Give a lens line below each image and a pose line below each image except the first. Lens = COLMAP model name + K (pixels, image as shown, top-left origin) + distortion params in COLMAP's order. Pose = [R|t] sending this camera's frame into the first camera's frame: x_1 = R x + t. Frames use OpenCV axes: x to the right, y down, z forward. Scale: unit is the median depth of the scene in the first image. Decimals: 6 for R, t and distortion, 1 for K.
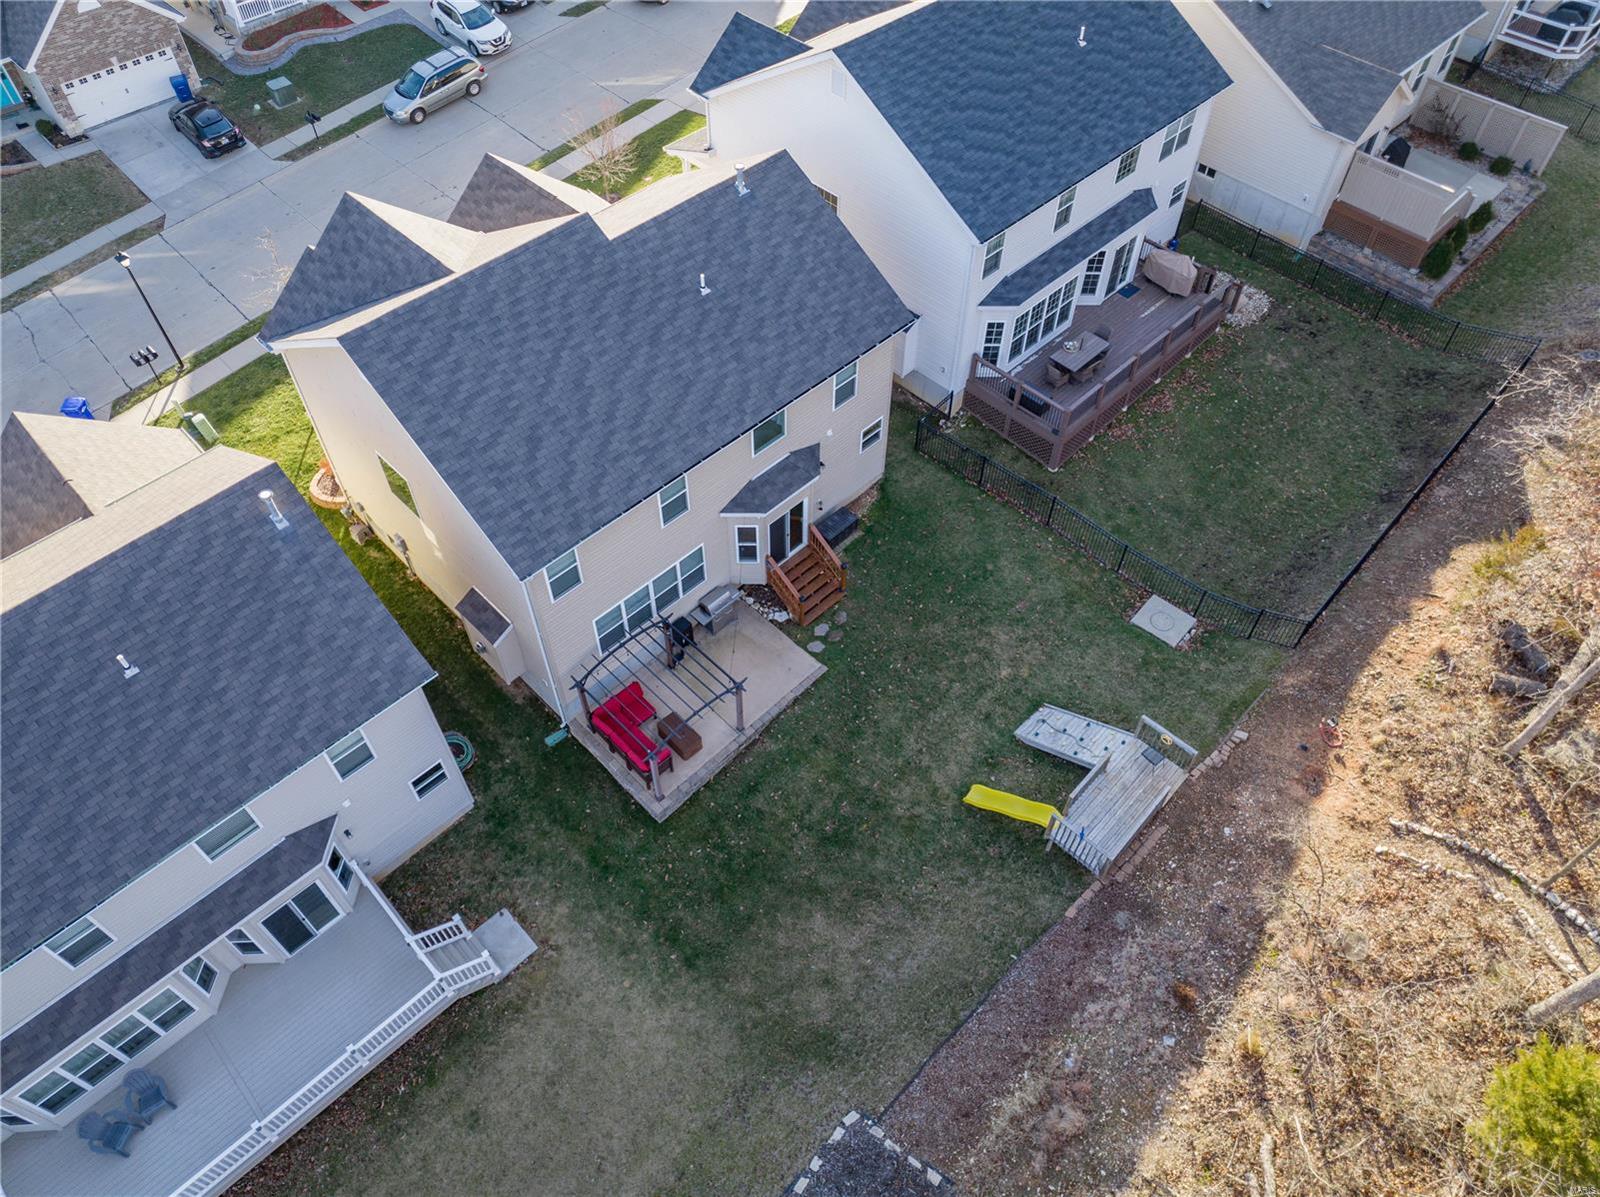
lens RADIAL K [[1125.6, 0, 793.8], [0, 1125.6, 601.4], [0, 0, 1]] dist [-0.035807, -0.001004]
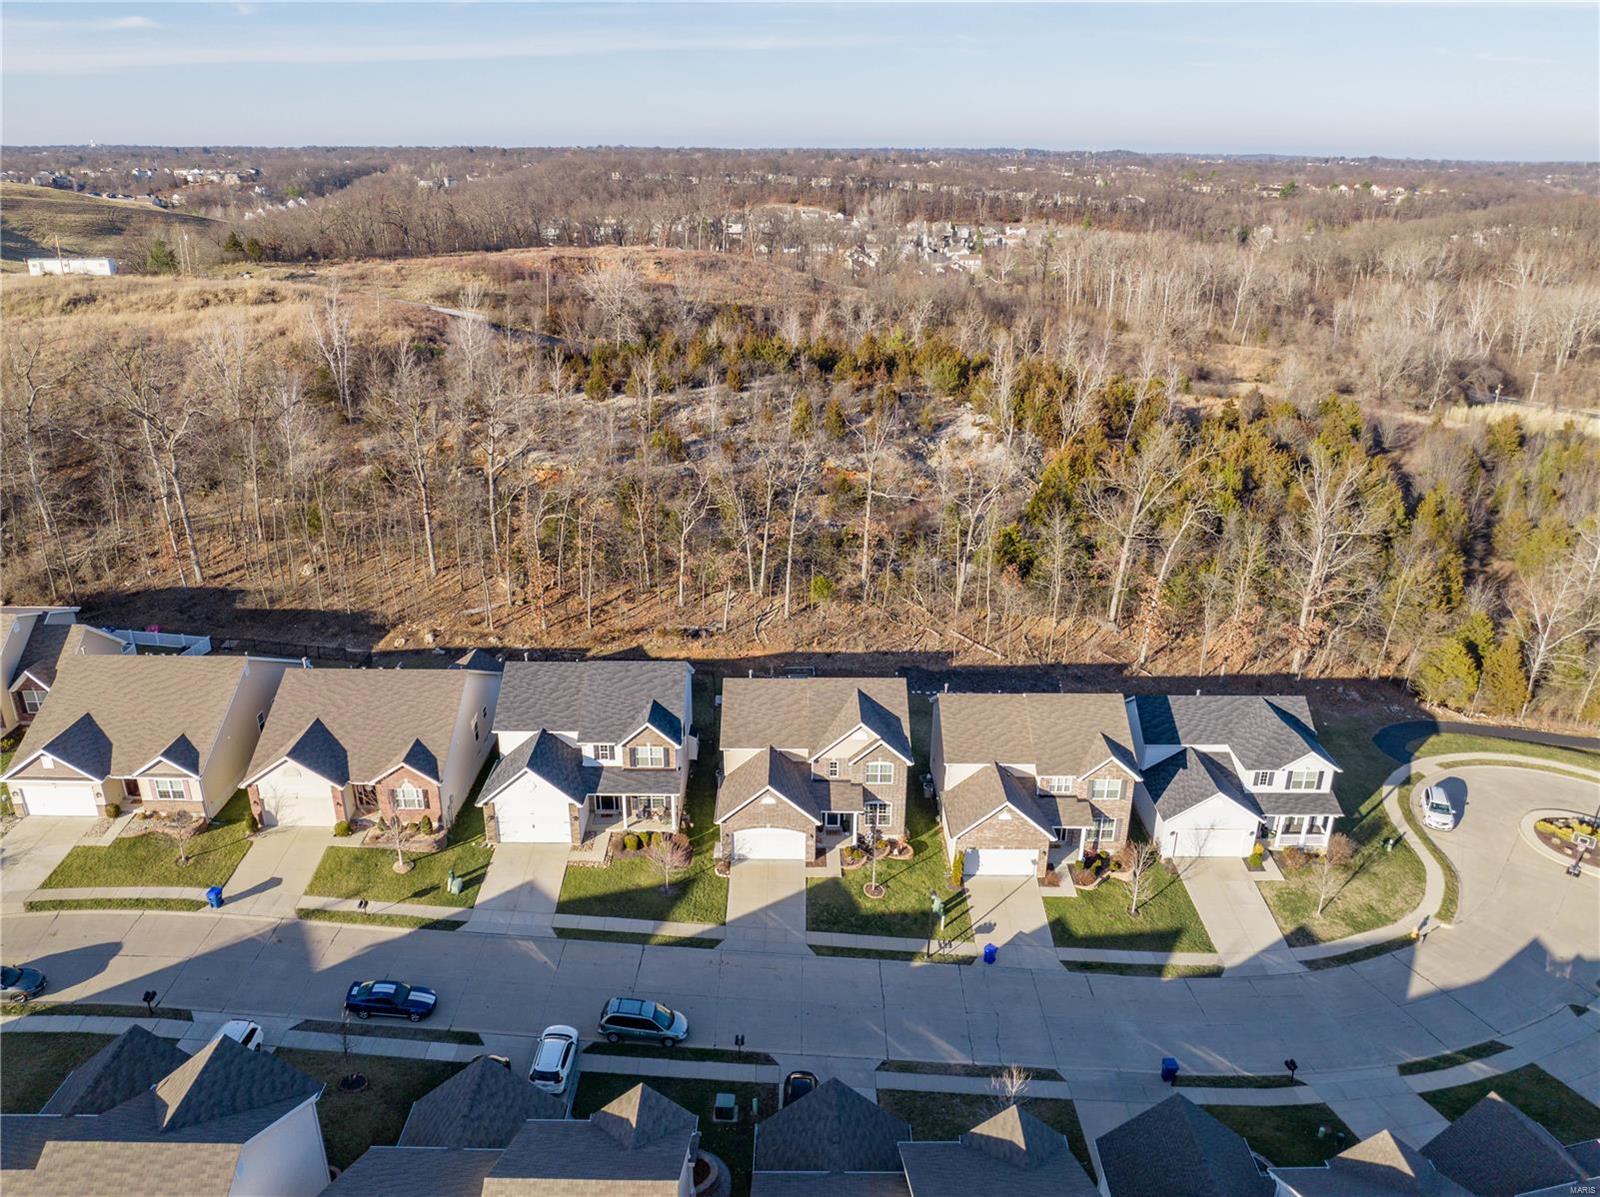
lens RADIAL K [[1125.6, 0, 793.8], [0, 1125.6, 601.4], [0, 0, 1]] dist [-0.035807, -0.001004]
pose [[-0.711345, -0.263433, 0.651606, -1.763892], [0.545827, 0.377011, 0.748288, -2.311456], [-0.442787, 0.887956, -0.124396, 1.059555]]
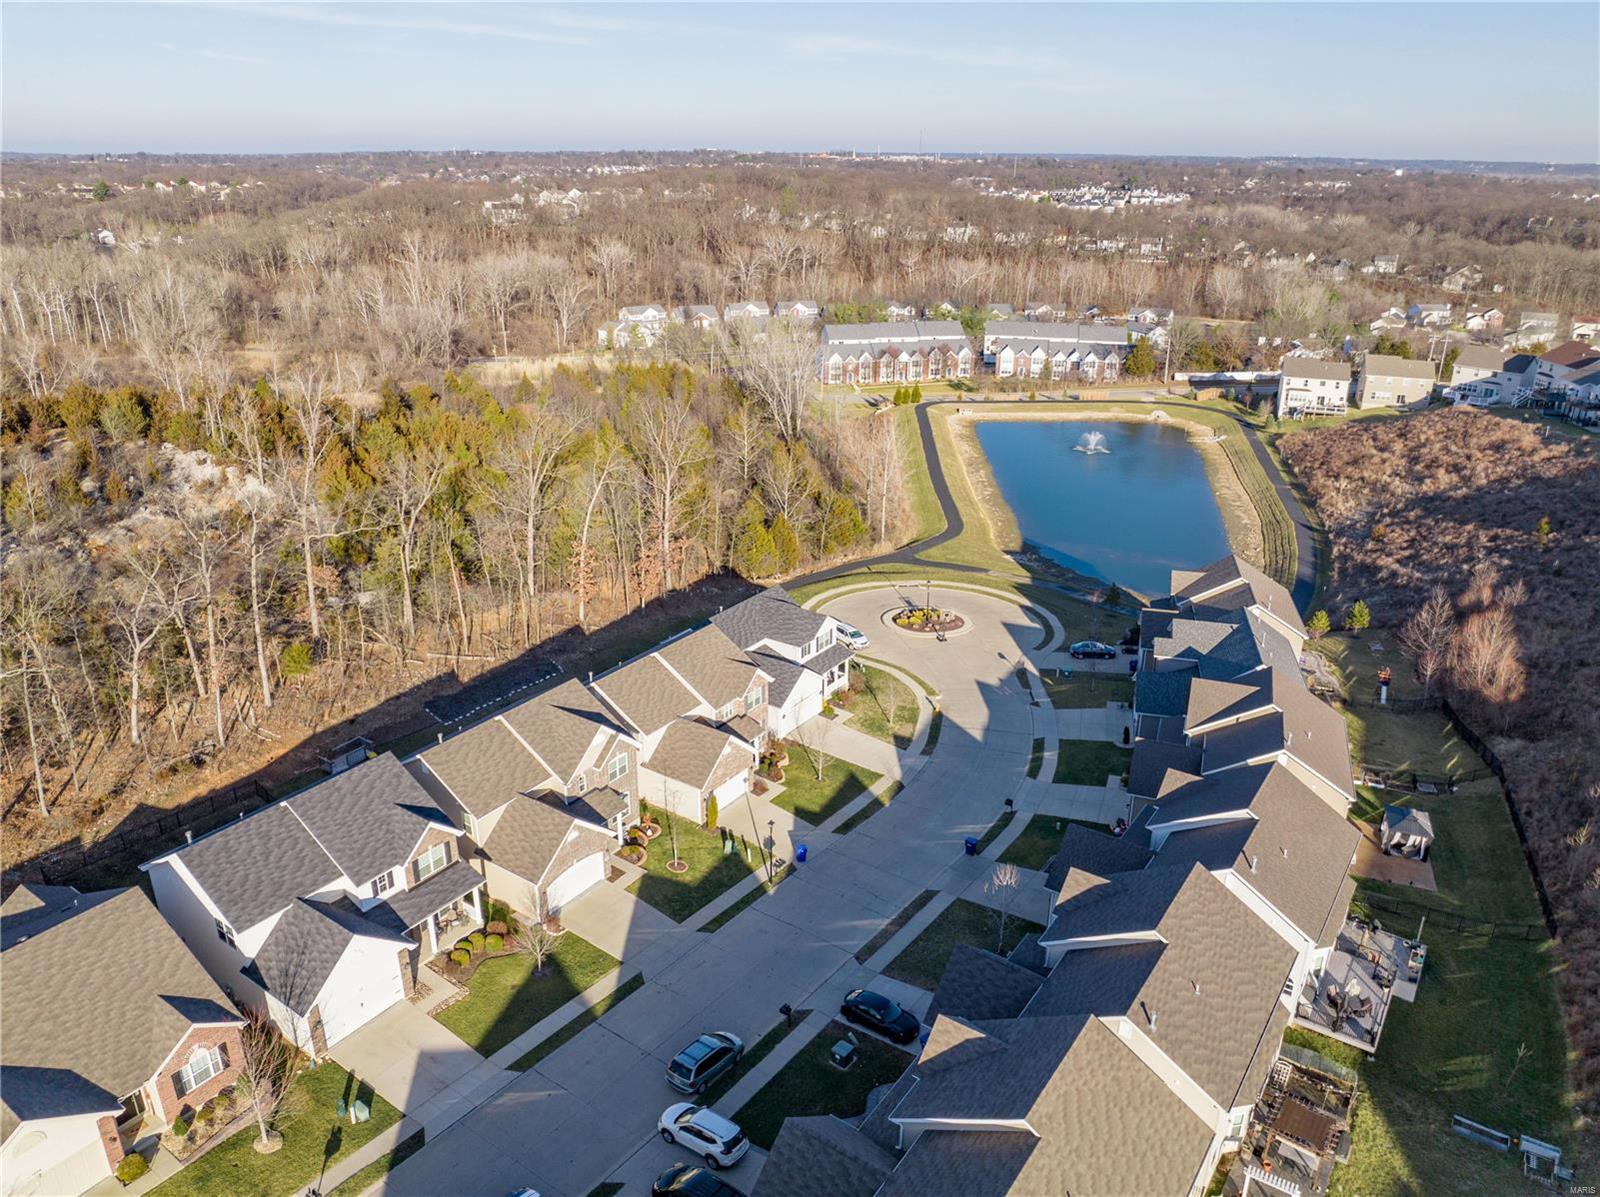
lens RADIAL K [[1125.6, 0, 793.8], [0, 1125.6, 601.4], [0, 0, 1]] dist [-0.035807, -0.001004]
pose [[-0.982958, 0.066626, -0.171331, -0.384673], [-0.144592, 0.295325, 0.944392, -2.736010], [0.113520, 0.953071, -0.280658, 1.393502]]
